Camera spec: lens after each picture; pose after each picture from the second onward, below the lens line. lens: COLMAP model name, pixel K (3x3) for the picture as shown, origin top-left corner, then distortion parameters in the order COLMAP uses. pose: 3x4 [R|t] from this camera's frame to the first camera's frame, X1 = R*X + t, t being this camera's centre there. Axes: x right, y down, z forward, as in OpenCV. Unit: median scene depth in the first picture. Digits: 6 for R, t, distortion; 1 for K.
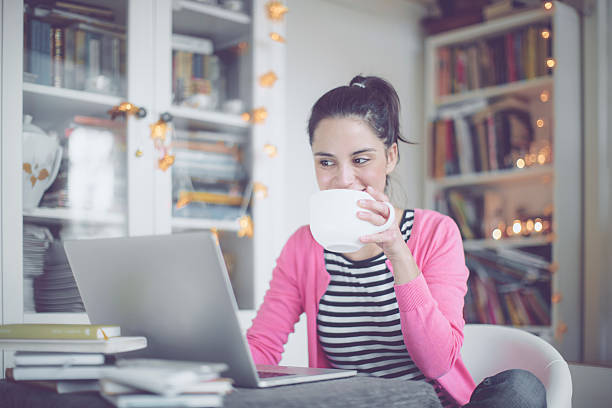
lens RADIAL K [[999.6, 0, 309.3], [0, 999.6, 310.8], [0, 0, 1]] dist [0.012470, -0.018122]
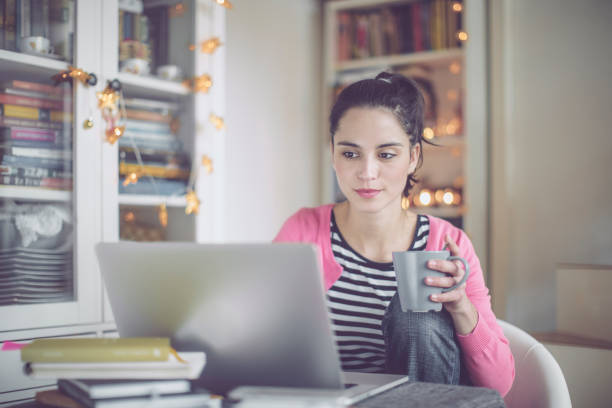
lens RADIAL K [[1041.8, 0, 338.1], [0, 1041.8, 227.4], [0, 0, 1]] dist [0.035379, 0.179274]
pose [[0.963829, -0.000368, 0.266520, -0.183618], [0.006672, 0.999719, -0.022748, -0.037630], [-0.266436, 0.023704, 0.963561, 0.031856]]
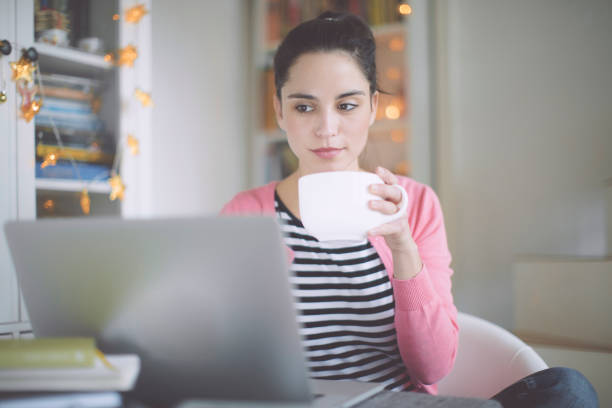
lens RADIAL K [[1001.5, 0, 210.0], [0, 1001.5, 208.2], [0, 0, 1]] dist [-0.009844, -0.116454]
pose [[0.973441, -0.009093, 0.228758, -0.172123], [0.020894, 0.998569, -0.049221, -0.024404], [-0.227983, 0.052693, 0.972238, 0.171495]]
